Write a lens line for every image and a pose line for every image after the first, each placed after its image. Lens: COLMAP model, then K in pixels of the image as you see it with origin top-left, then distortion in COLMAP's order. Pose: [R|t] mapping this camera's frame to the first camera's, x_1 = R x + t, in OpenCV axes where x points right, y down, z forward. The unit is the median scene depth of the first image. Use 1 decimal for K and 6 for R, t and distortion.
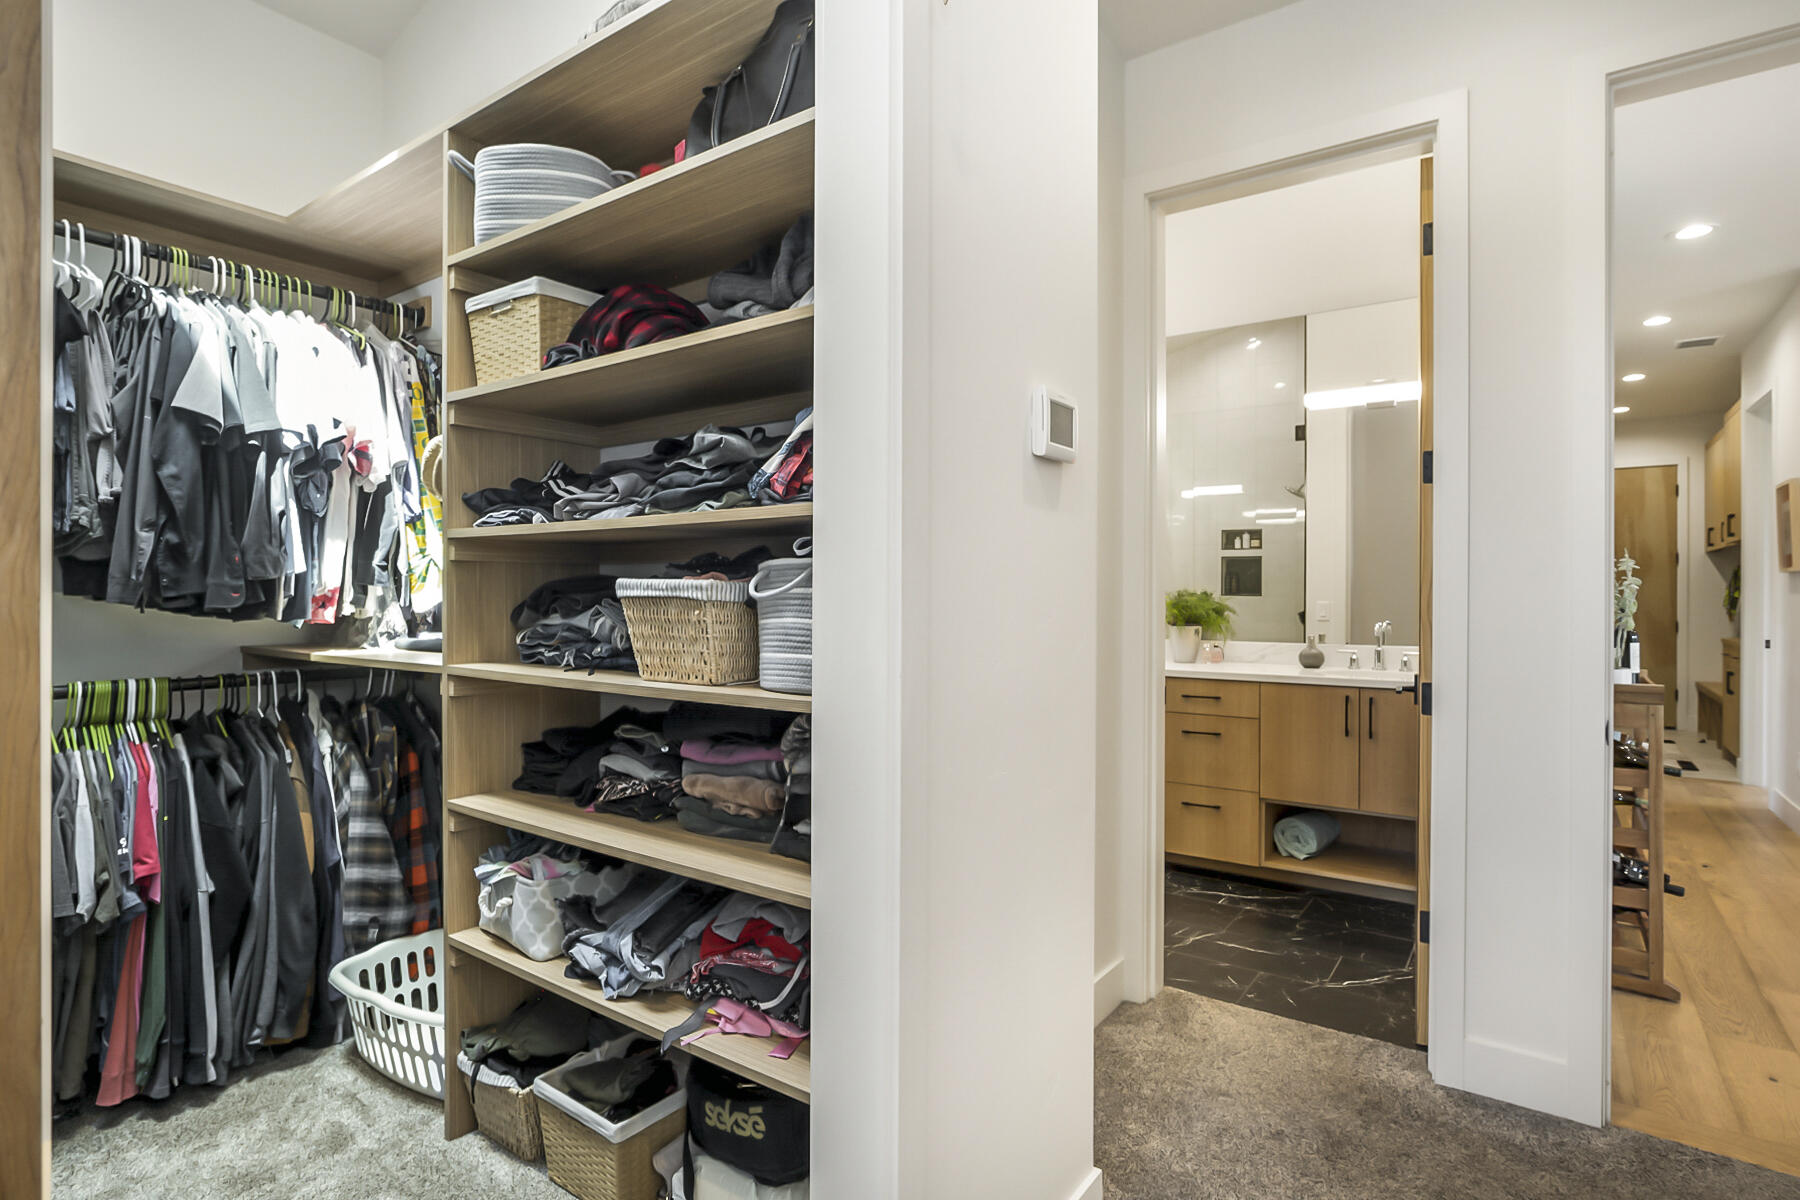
lens RADIAL K [[911.4, 0, 894.7], [0, 911.4, 595.4], [0, 0, 1]] dist [-0.011383, 0.005249]
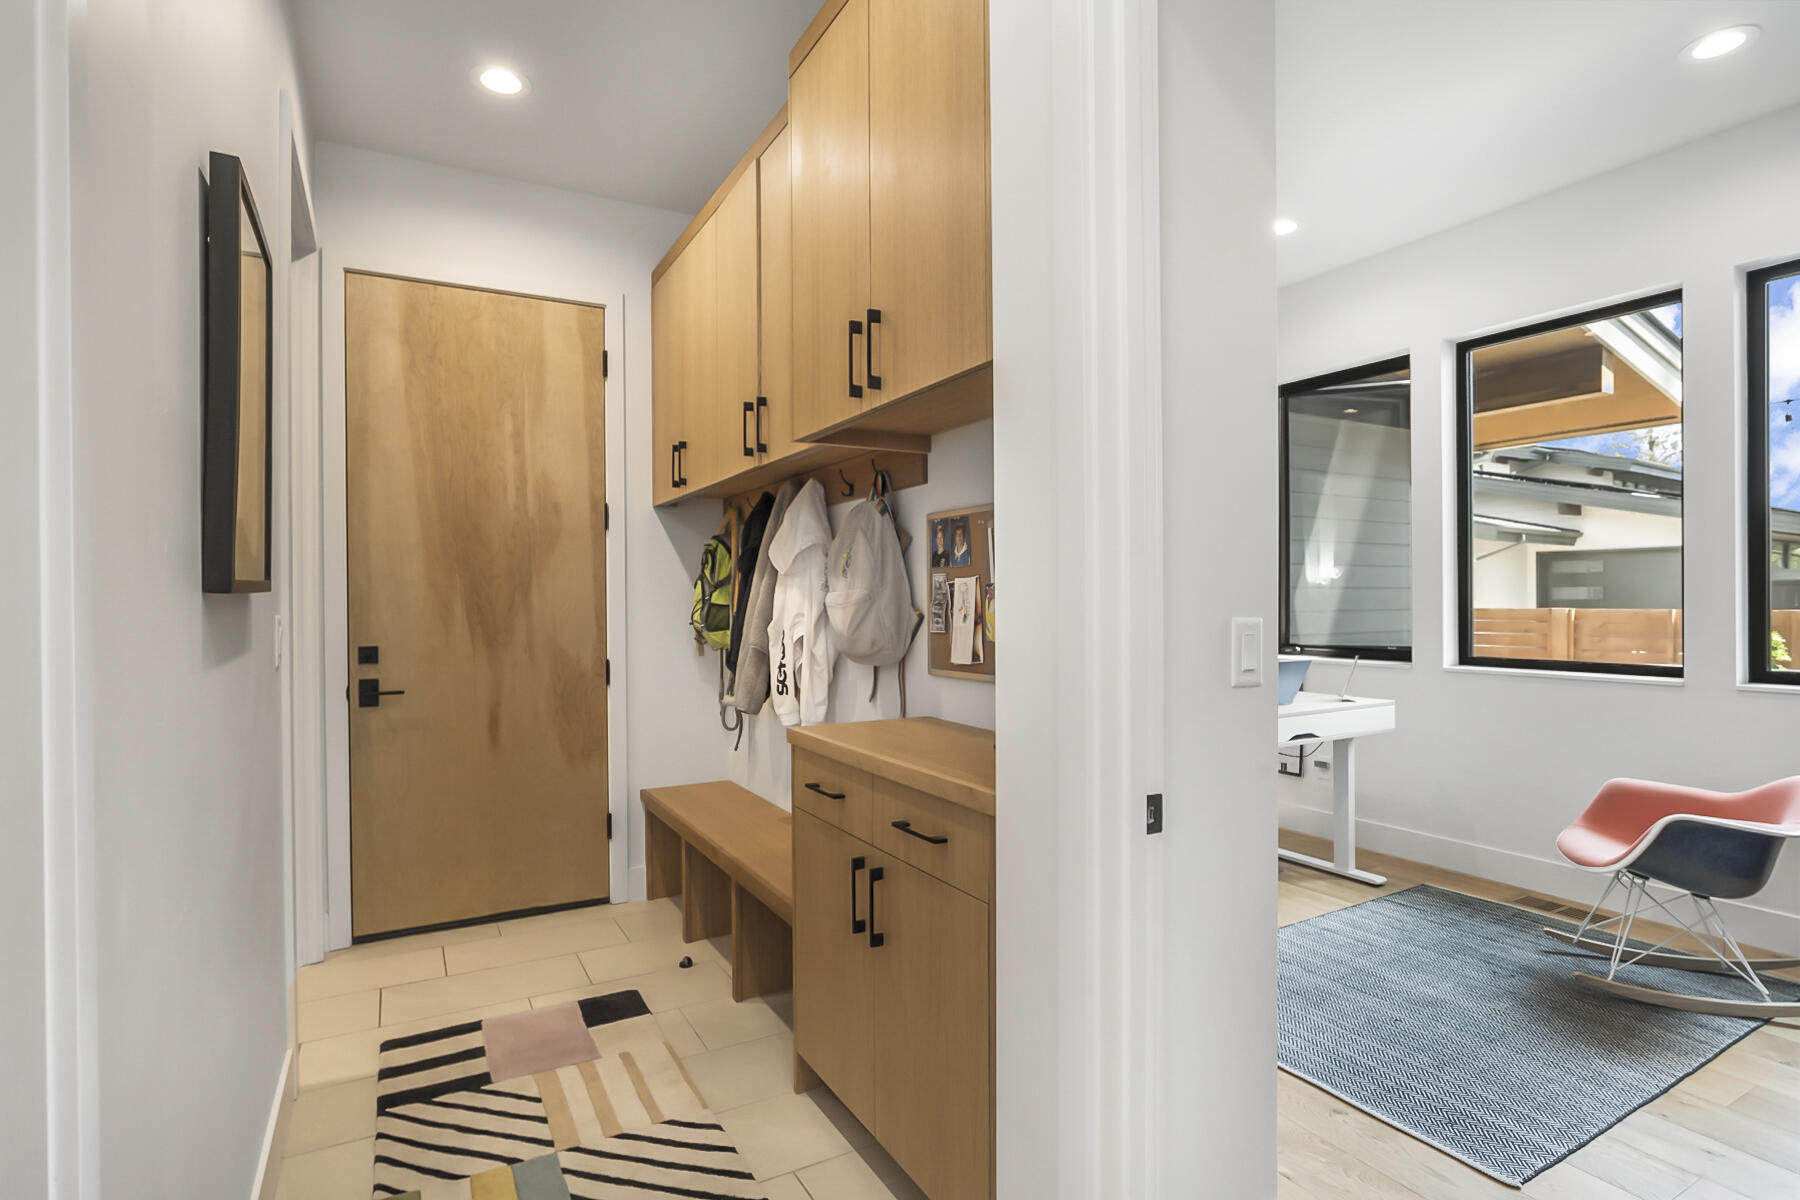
lens RADIAL K [[911.4, 0, 914.3], [0, 911.4, 606.7], [0, 0, 1]] dist [-0.011383, 0.005249]
pose [[0.411683, -0.008341, 0.911289, 0.525028], [0.006138, 0.999961, 0.006380, 0.000658], [-0.911306, 0.002967, 0.411718, 0.686667]]
